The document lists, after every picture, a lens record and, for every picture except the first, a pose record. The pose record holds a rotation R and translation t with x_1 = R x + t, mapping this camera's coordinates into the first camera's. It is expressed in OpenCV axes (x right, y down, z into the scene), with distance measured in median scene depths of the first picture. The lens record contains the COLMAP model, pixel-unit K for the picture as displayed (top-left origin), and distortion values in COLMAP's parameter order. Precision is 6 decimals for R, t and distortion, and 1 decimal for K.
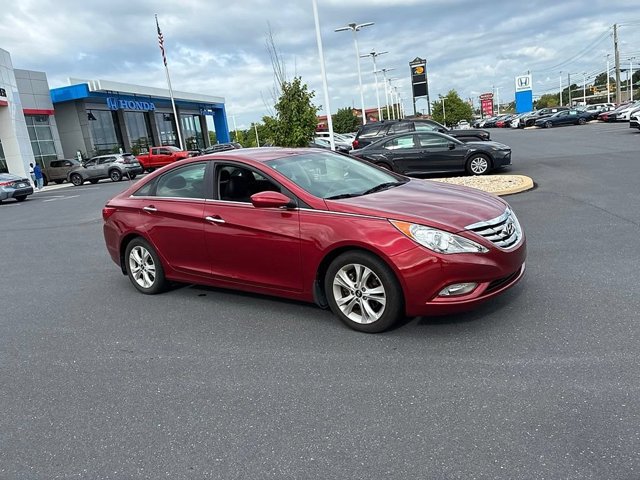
lens RADIAL K [[482.3, 0, 323.9], [0, 482.3, 240.4], [0, 0, 1]] dist [0.044206, -0.059535]
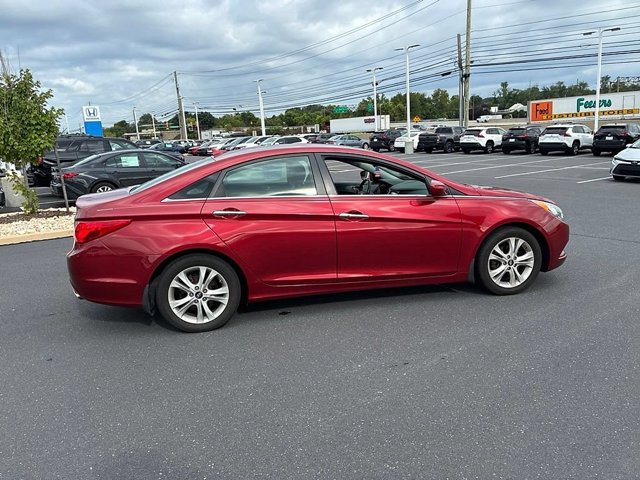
lens RADIAL K [[482.3, 0, 319.7], [0, 482.3, 239.7], [0, 0, 1]] dist [0.044206, -0.059535]
pose [[0.661722, -0.079877, 0.745482, -0.343073], [0.128539, 0.991673, -0.007841, 0.000566], [-0.738648, 0.101012, 0.666480, 0.160440]]
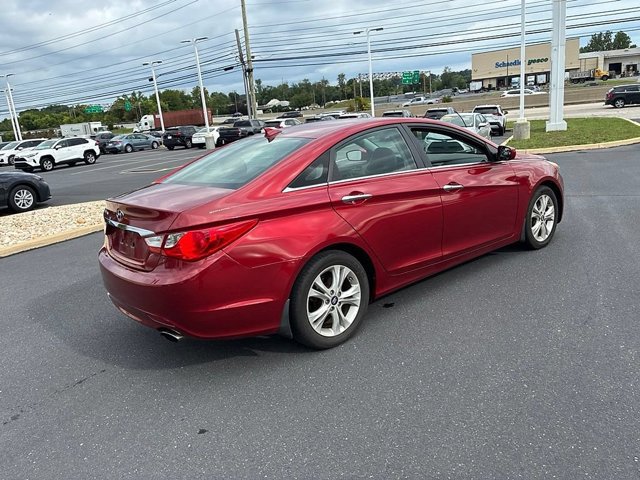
lens RADIAL K [[482.3, 0, 323.7], [0, 482.3, 235.3], [0, 0, 1]] dist [0.044206, -0.059535]
pose [[0.245253, -0.146762, 0.958286, -0.406184], [0.262640, 0.961568, 0.080047, -0.032106], [-0.933205, 0.232052, 0.274373, 0.359877]]
